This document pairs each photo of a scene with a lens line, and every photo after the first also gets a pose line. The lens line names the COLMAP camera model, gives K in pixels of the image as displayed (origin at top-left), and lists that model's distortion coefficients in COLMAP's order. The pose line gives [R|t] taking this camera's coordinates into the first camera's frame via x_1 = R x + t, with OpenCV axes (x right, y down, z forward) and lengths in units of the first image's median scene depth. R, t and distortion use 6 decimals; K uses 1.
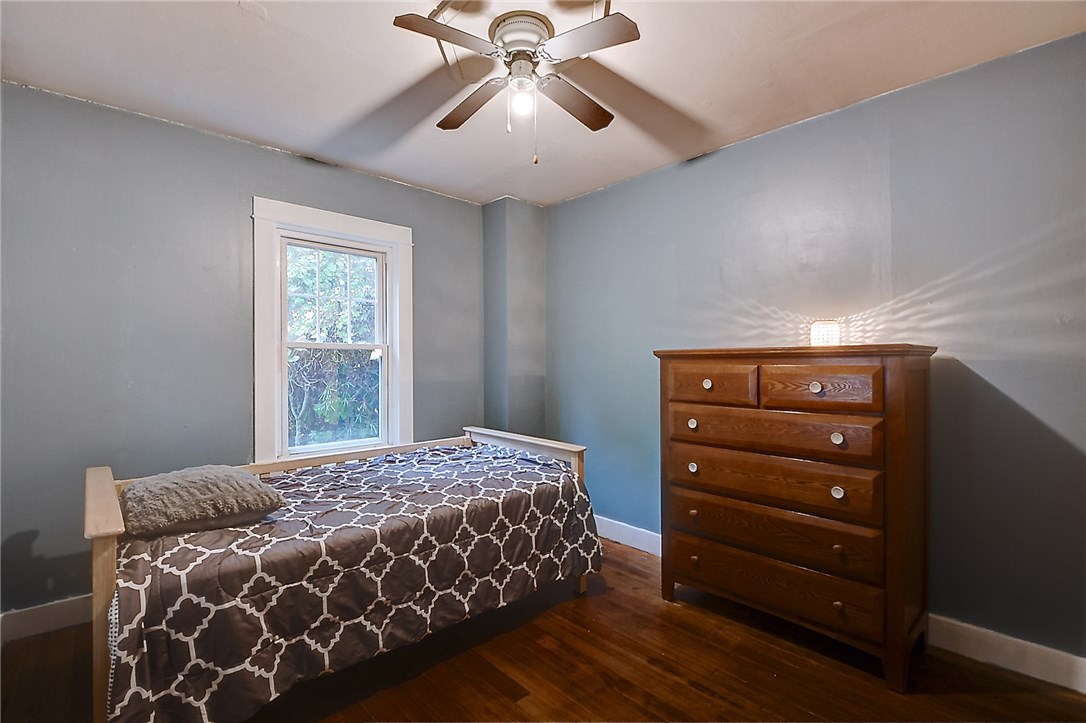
lens RADIAL K [[482.8, 0, 540.6], [0, 482.8, 358.5], [0, 0, 1]] dist [-0.016315, -0.007971]
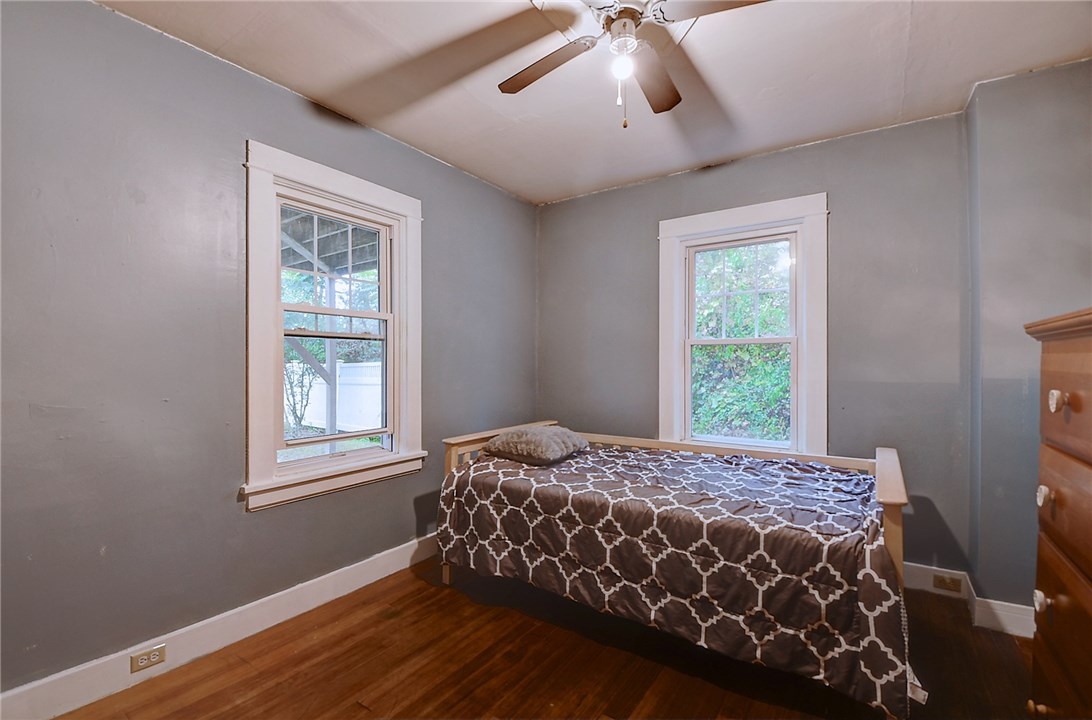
lens RADIAL K [[485.5, 0, 541.9], [0, 485.5, 361.3], [0, 0, 1]] dist [-0.016315, -0.007971]
pose [[0.206795, 0.003878, -0.978377, 0.718917], [0.008576, 0.999947, 0.005776, 0.010723], [0.978347, -0.009585, 0.206751, 0.585192]]
